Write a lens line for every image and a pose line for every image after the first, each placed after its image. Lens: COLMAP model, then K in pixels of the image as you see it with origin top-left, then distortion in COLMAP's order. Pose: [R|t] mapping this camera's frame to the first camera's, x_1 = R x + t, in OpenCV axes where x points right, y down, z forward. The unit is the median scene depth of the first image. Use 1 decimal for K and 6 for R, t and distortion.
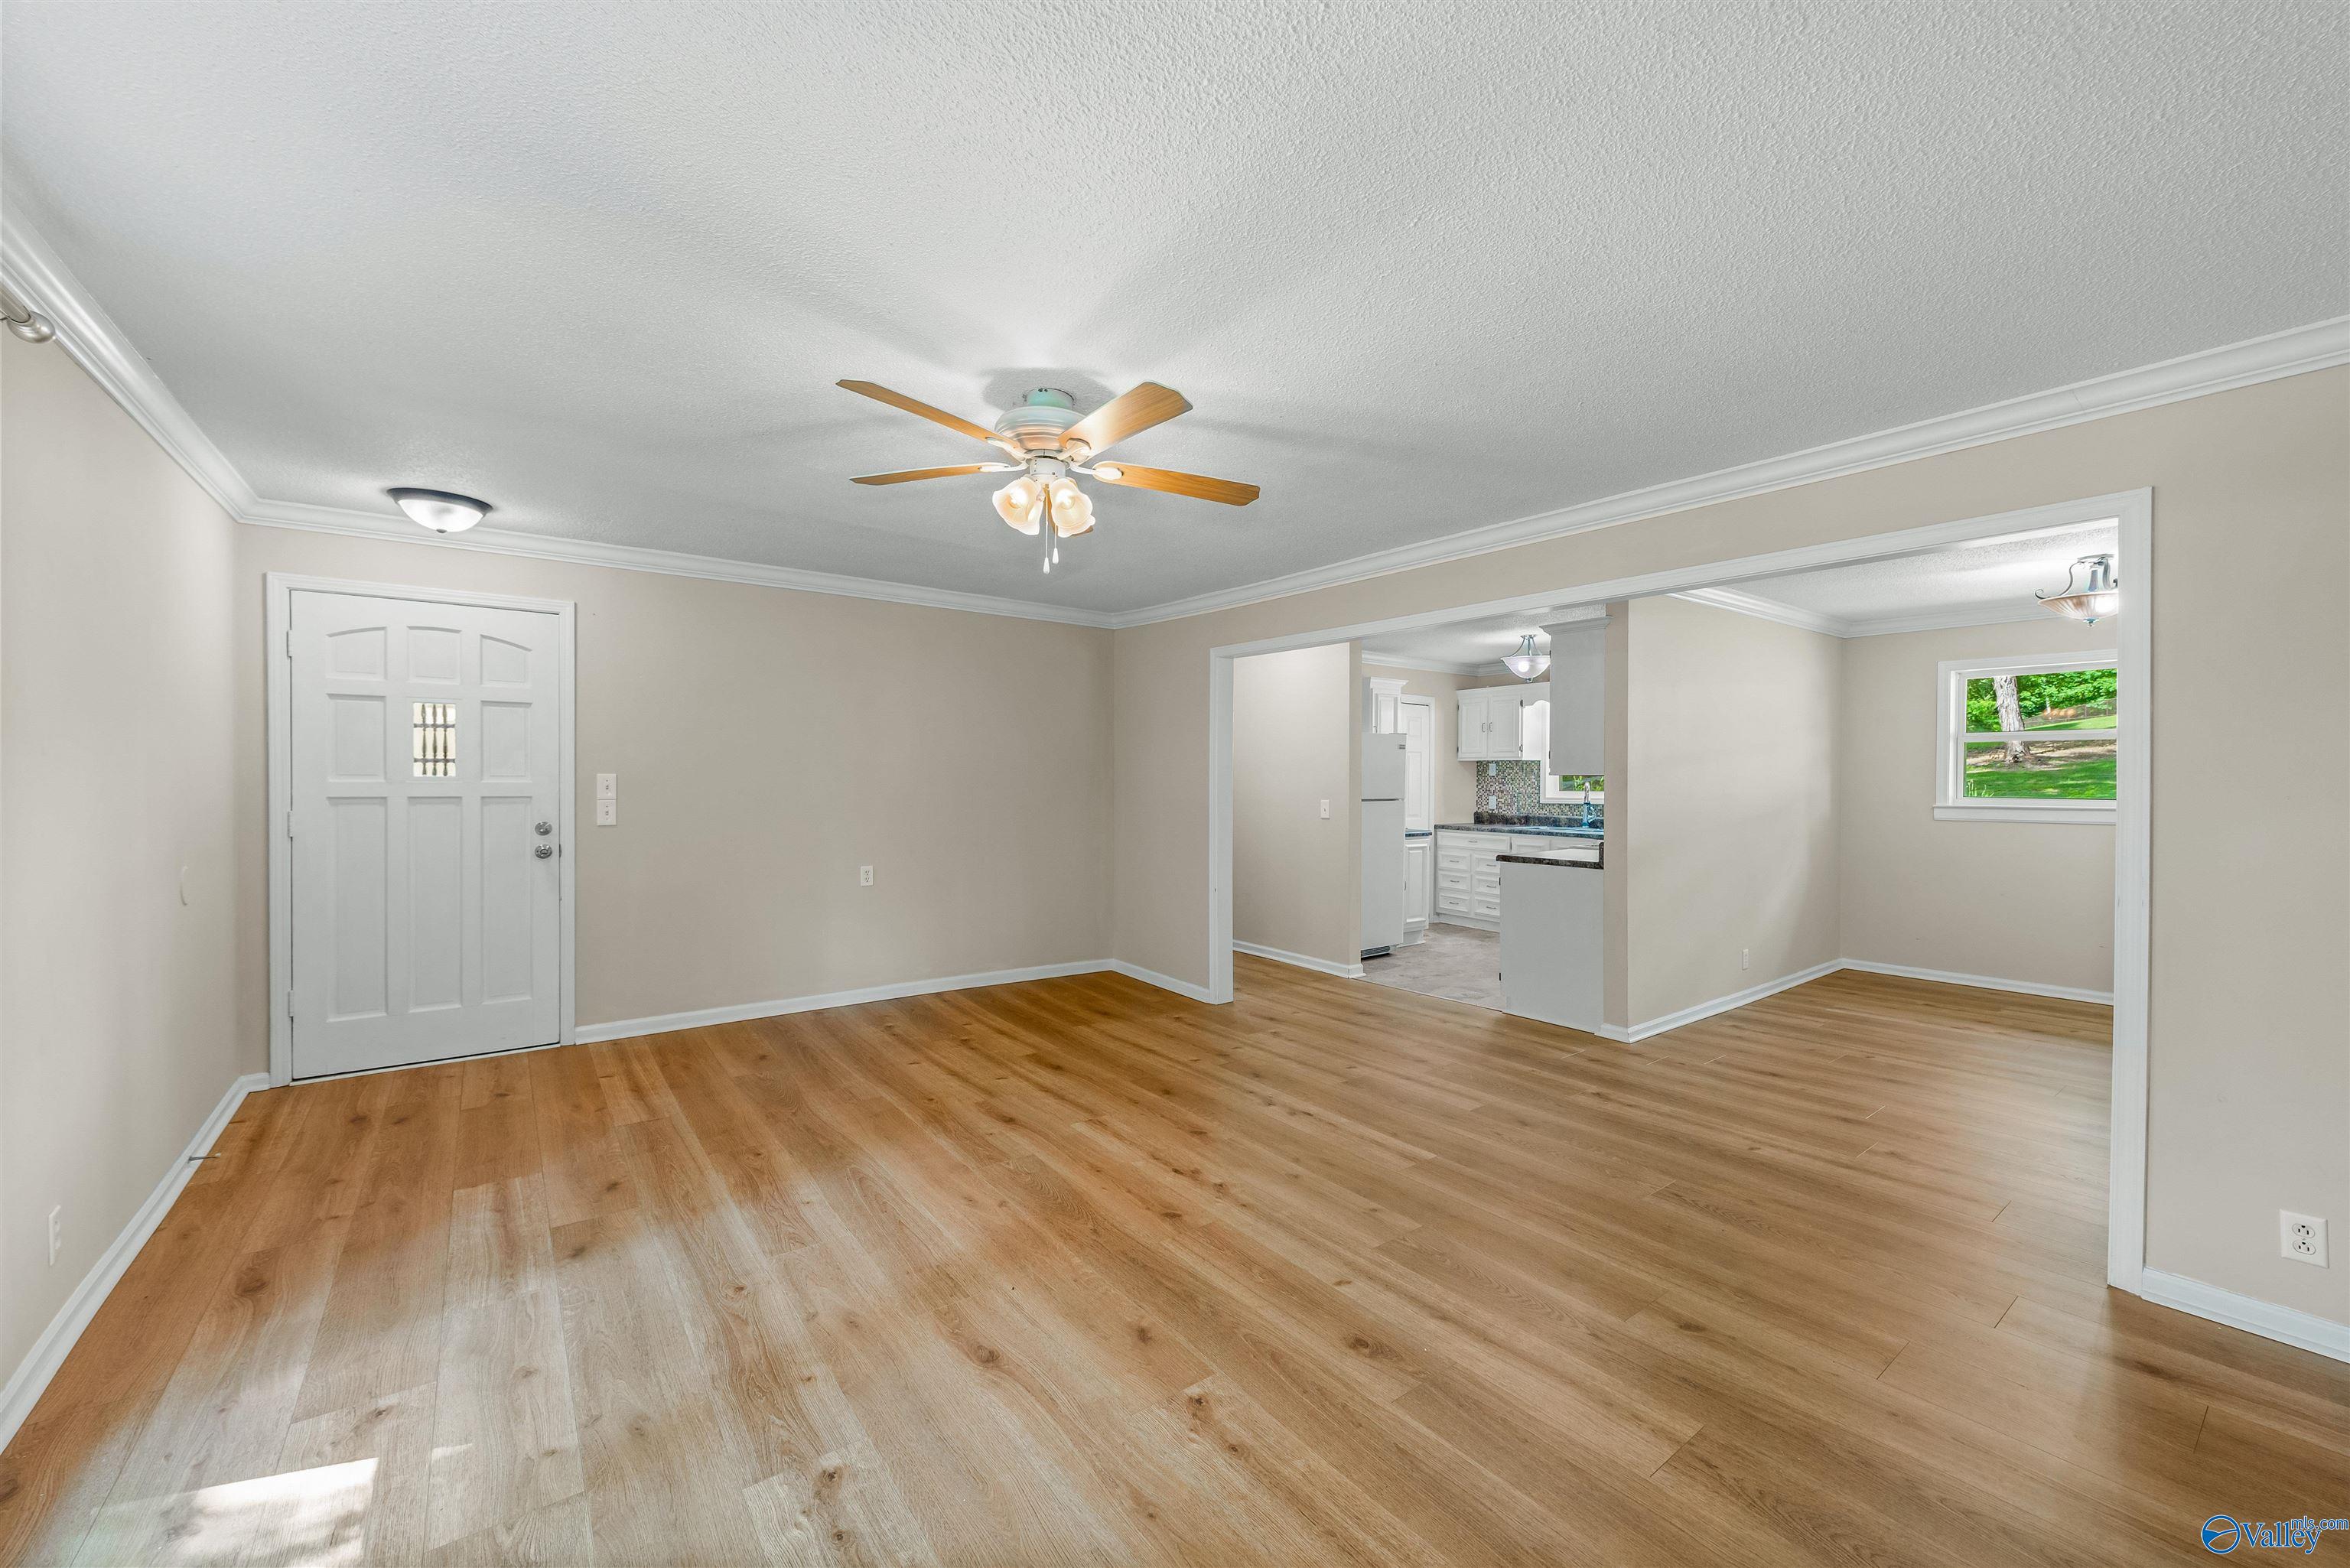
lens RADIAL K [[917.8, 0, 1189.7], [0, 917.8, 776.8], [0, 0, 1]] dist [0.005997, -0.001579]
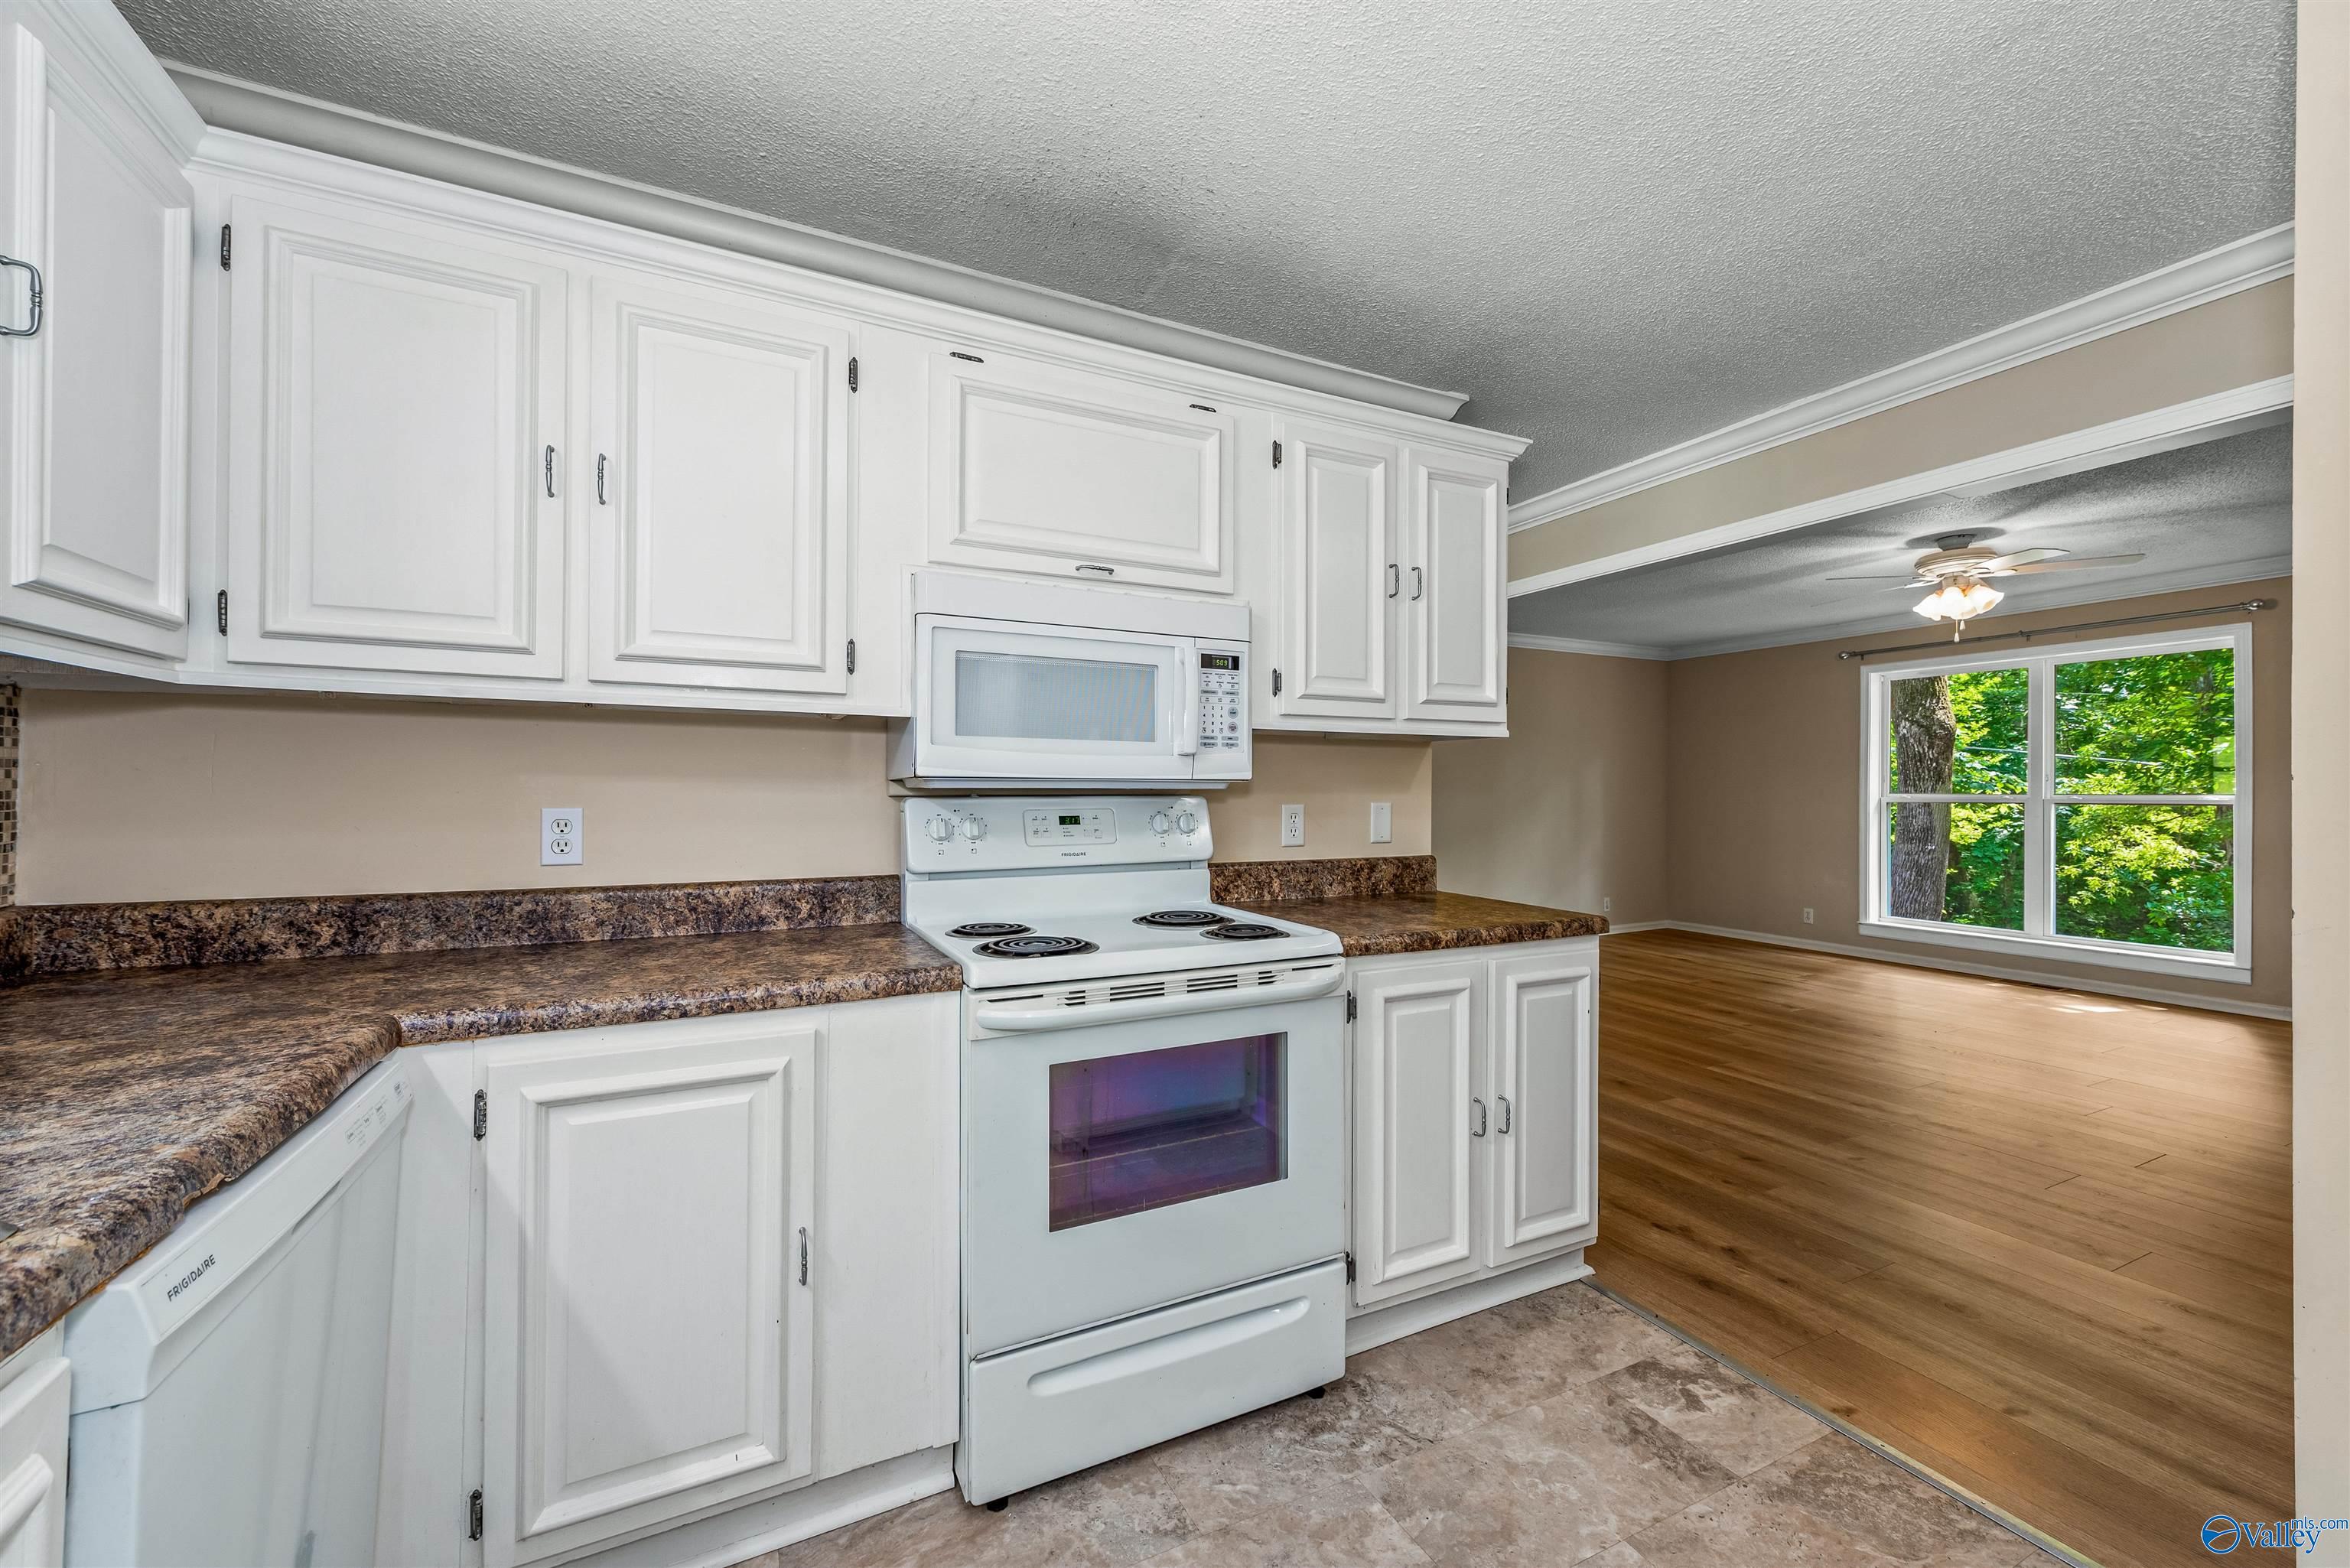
lens RADIAL K [[917.8, 0, 1189.4], [0, 917.8, 783.8], [0, 0, 1]] dist [0.005997, -0.001579]
pose [[-0.981411, 0.003608, 0.191886, 0.560692], [0.001489, 0.999936, -0.011186, 0.033985], [-0.191914, -0.010692, -0.981353, 1.852232]]
